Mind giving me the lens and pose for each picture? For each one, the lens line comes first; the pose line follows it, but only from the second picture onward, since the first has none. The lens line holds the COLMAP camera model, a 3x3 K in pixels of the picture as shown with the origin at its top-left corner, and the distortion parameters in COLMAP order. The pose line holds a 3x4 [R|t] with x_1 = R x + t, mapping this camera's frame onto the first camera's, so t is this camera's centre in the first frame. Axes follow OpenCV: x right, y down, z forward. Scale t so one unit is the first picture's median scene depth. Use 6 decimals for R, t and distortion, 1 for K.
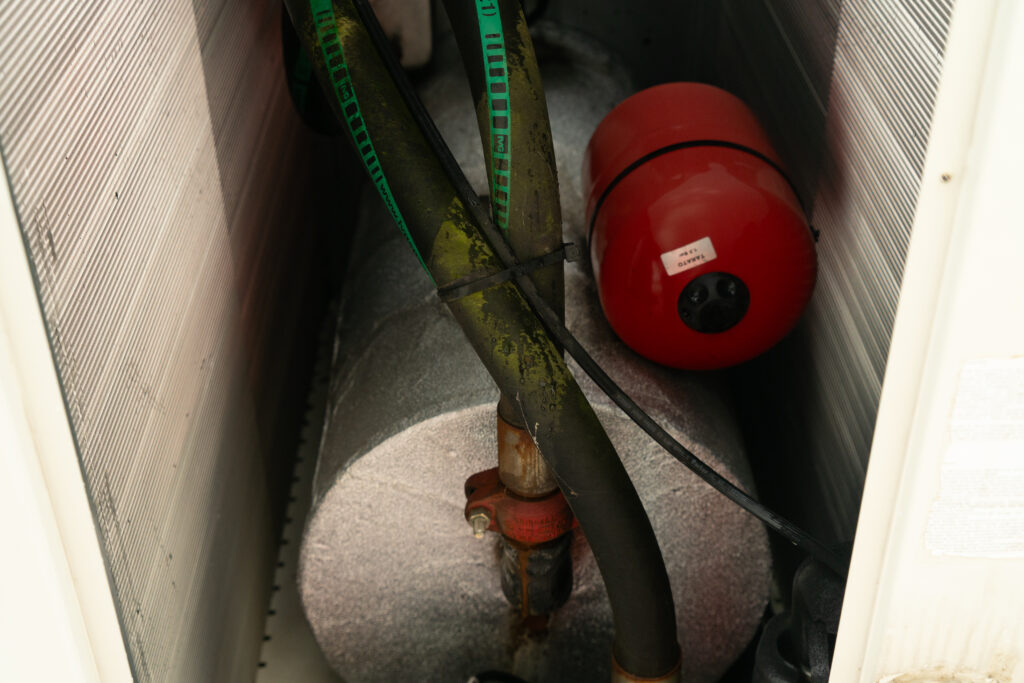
lens RADIAL K [[1348.4, 0, 513.4], [0, 1348.4, 339.1], [0, 0, 1]] dist [0.023205, 0.000000]
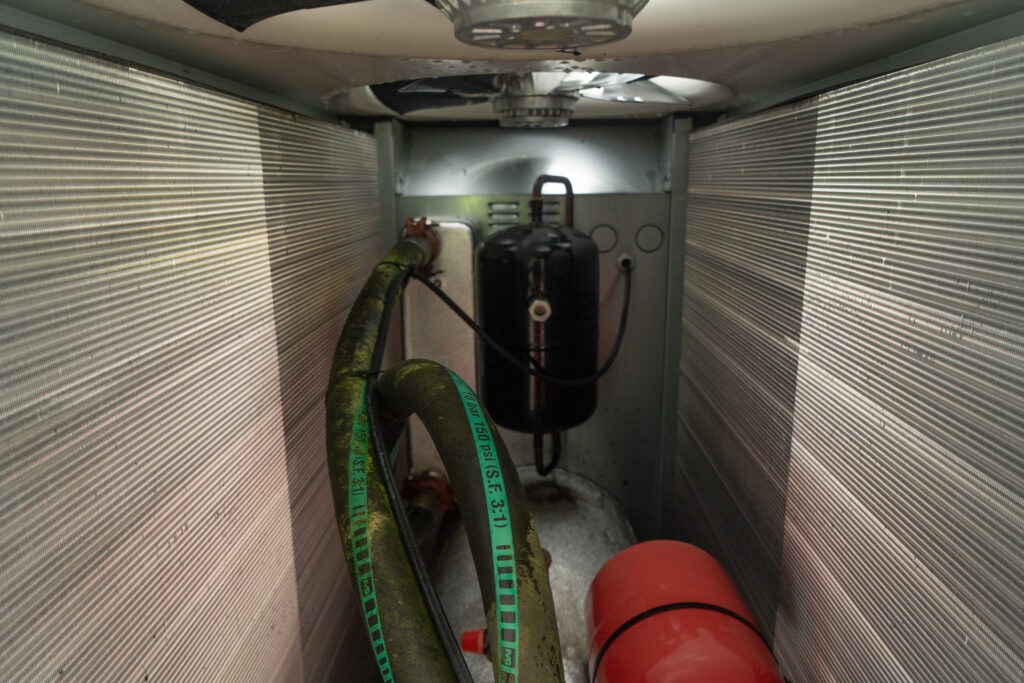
lens RADIAL K [[709.3, 0, 512.5], [0, 709.3, 341.0], [0, 0, 1]] dist [-0.006522, -0.001249]
pose [[0.998908, 0.015044, -0.044229, 0.012698], [-0.029696, 0.935328, -0.352532, -0.171775], [0.036065, 0.353461, 0.934754, 0.413282]]
